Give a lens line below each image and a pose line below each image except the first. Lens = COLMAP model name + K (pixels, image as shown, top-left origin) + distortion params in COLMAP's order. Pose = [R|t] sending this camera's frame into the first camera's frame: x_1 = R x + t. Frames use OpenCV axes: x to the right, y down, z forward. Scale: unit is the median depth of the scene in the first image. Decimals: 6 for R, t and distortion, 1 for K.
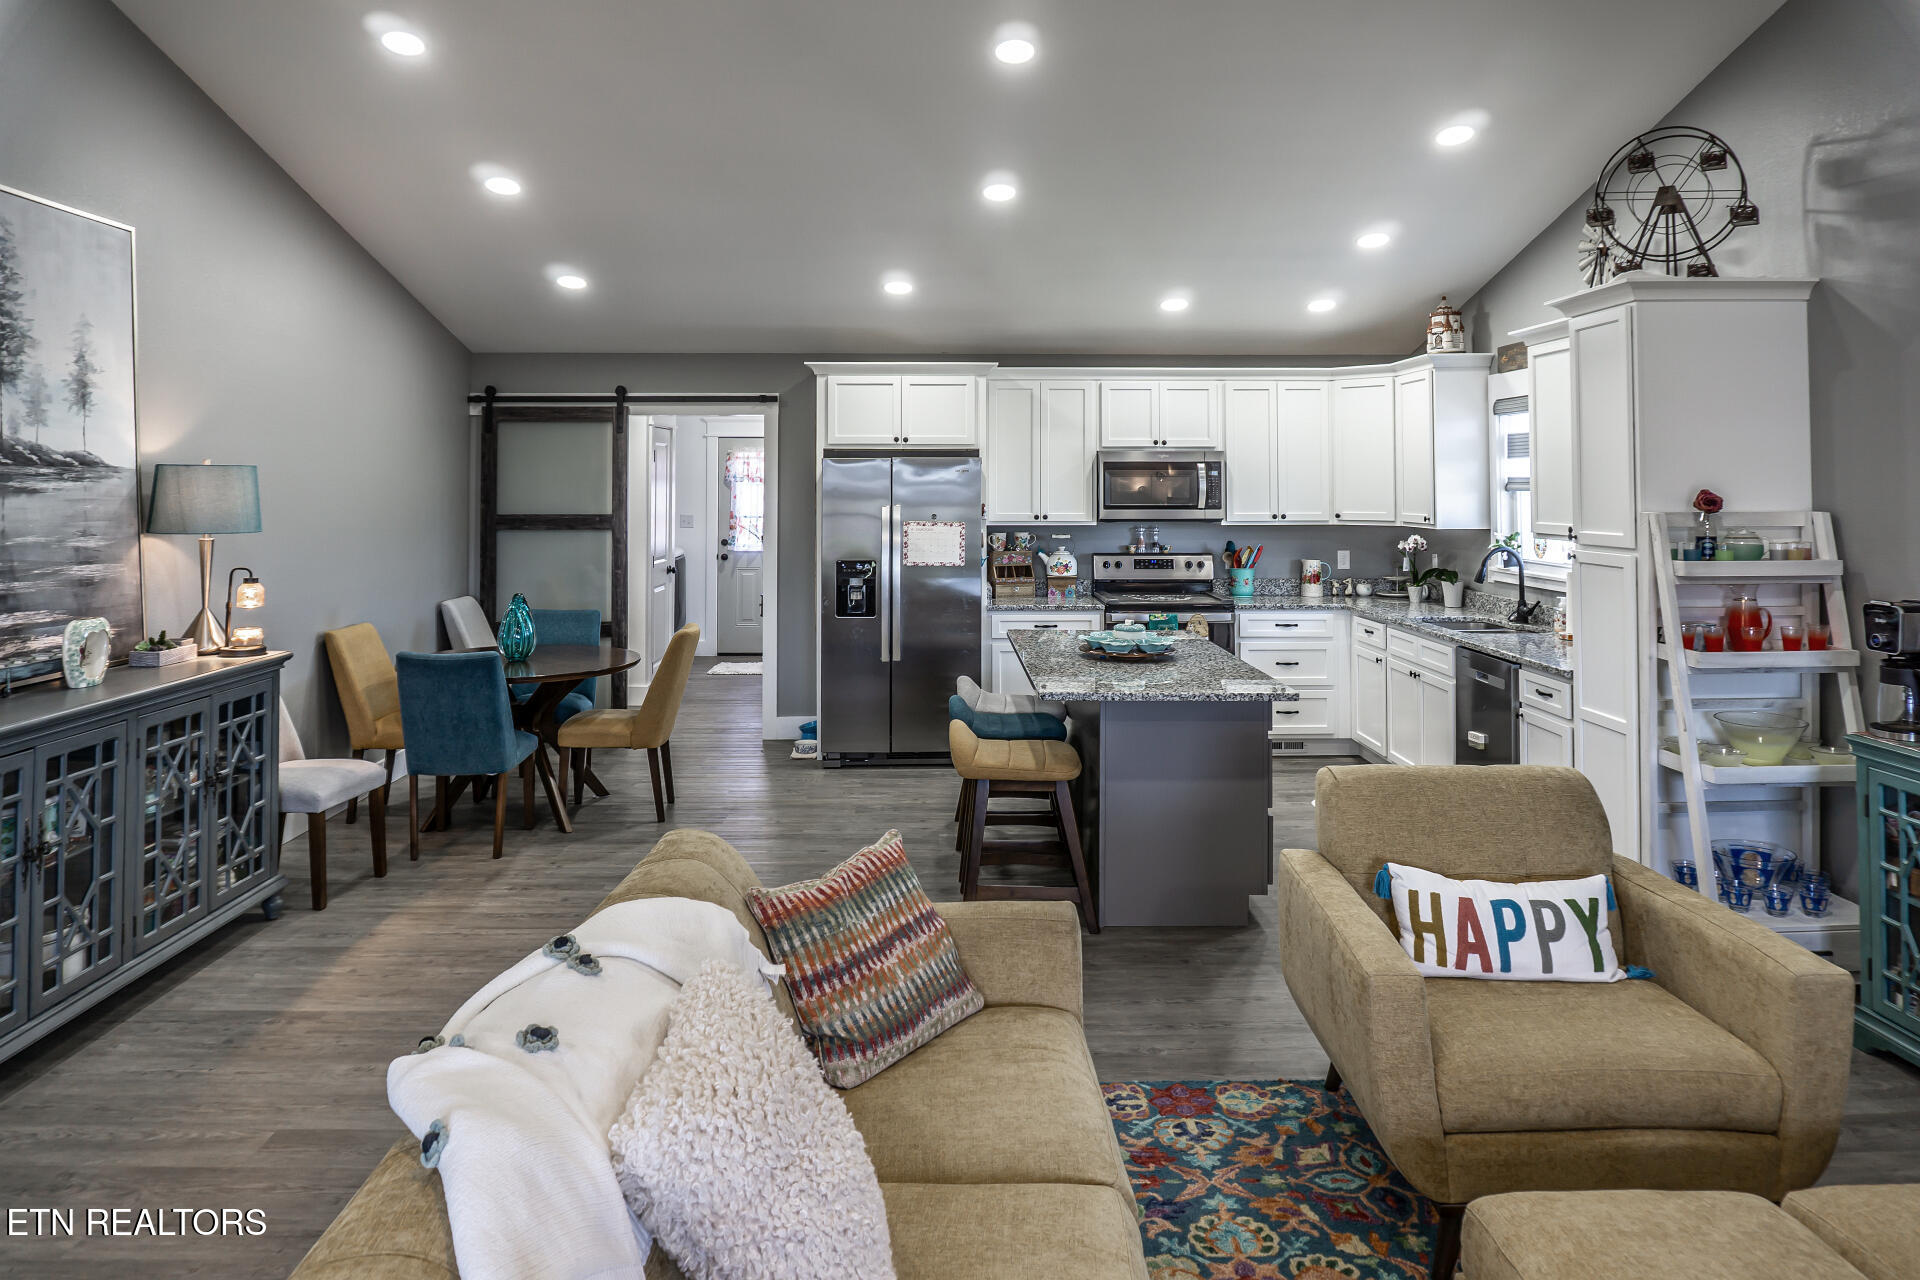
lens RADIAL K [[1272.9, 0, 891.3], [0, 1272.9, 476.3], [0, 0, 1]] dist [-0.018971, -0.001344]
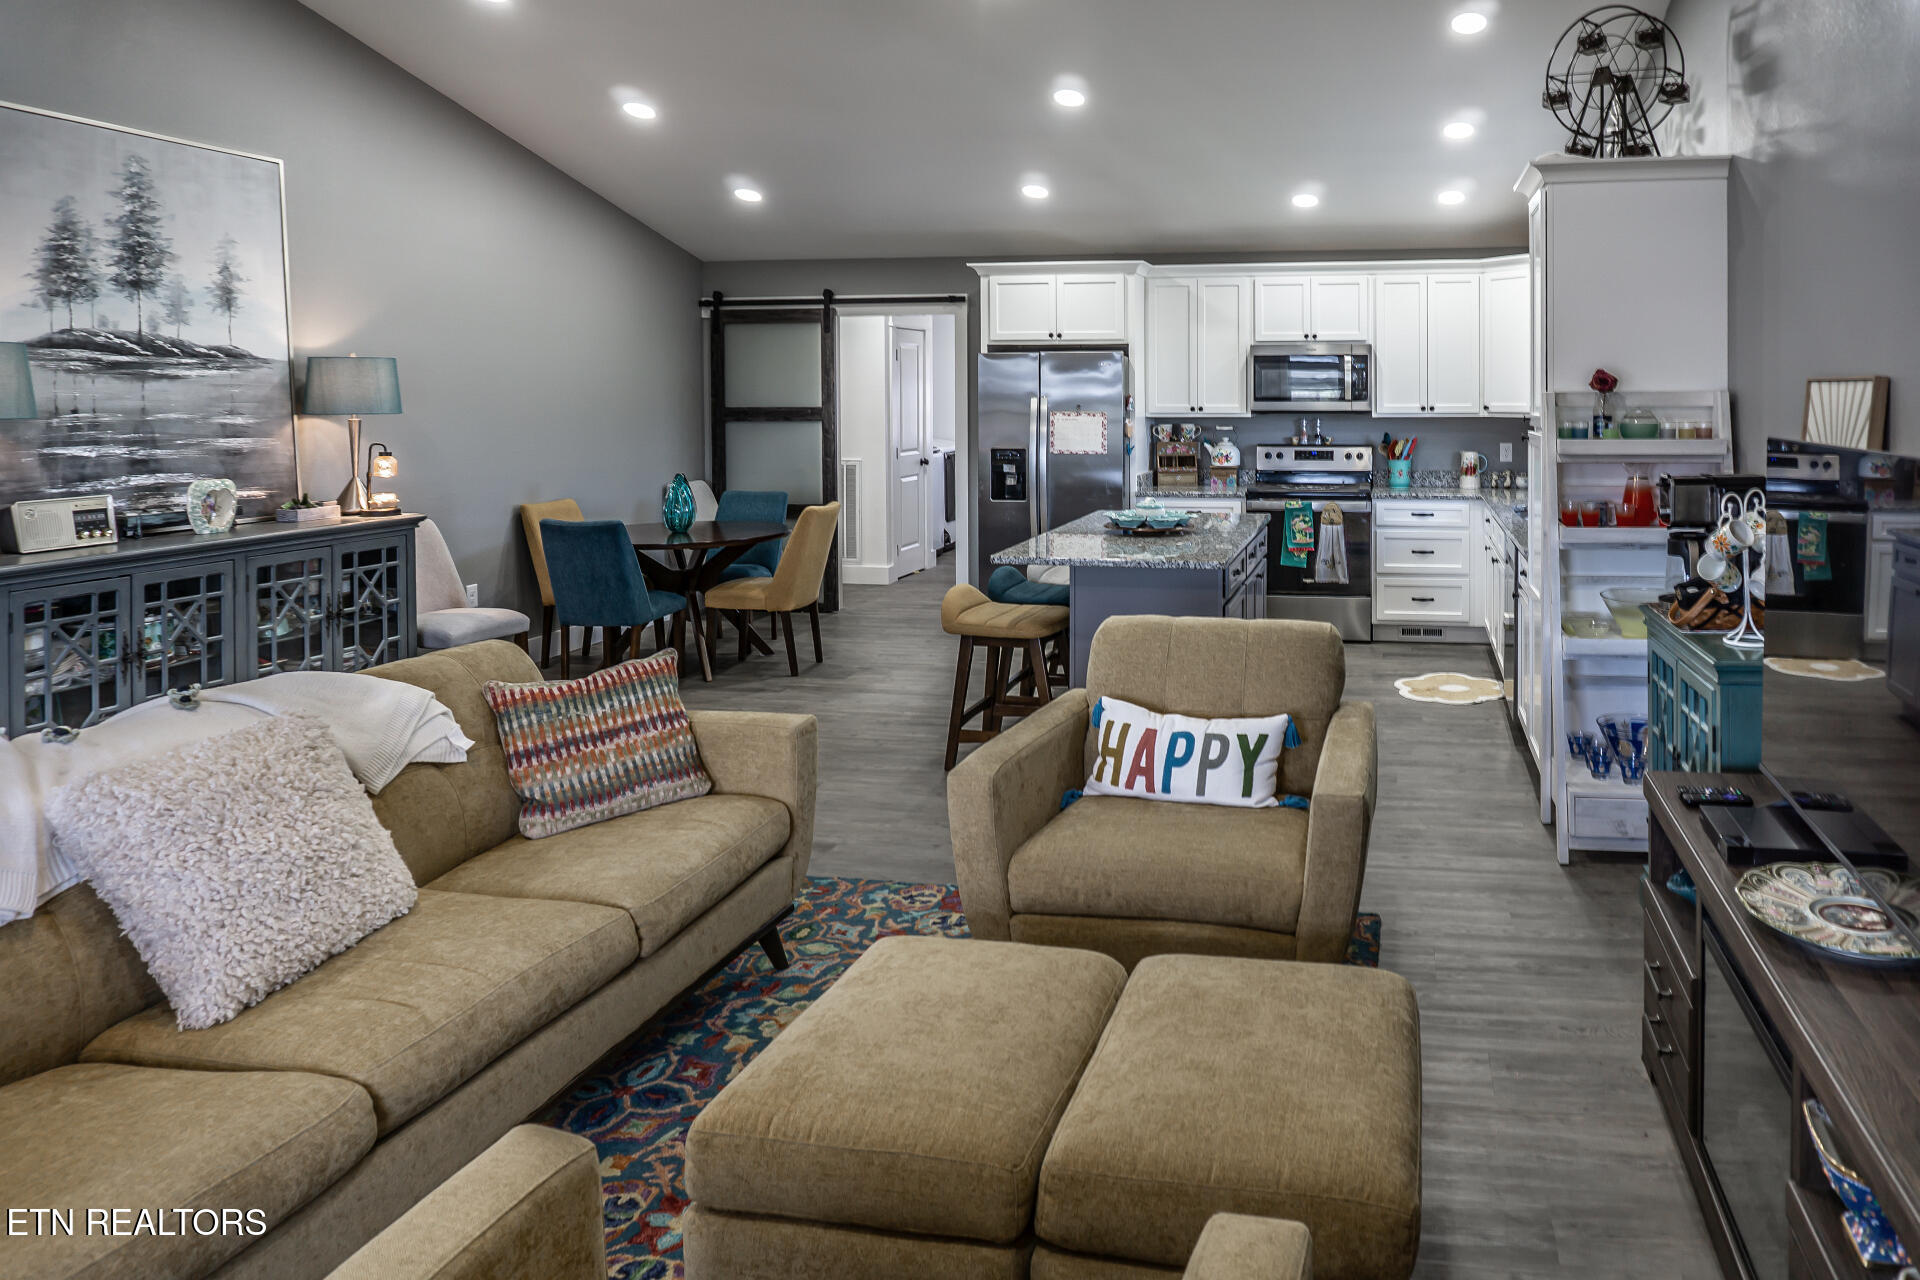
lens RADIAL K [[1259.9, 0, 1114.7], [0, 1259.9, 445.2], [0, 0, 1]] dist [-0.019945, 0.004341]
pose [[0.986019, 0.005222, -0.166553, 0.410472], [0.003003, 0.998790, 0.049097, 0.019802], [0.166608, -0.048910, 0.984809, -0.058057]]
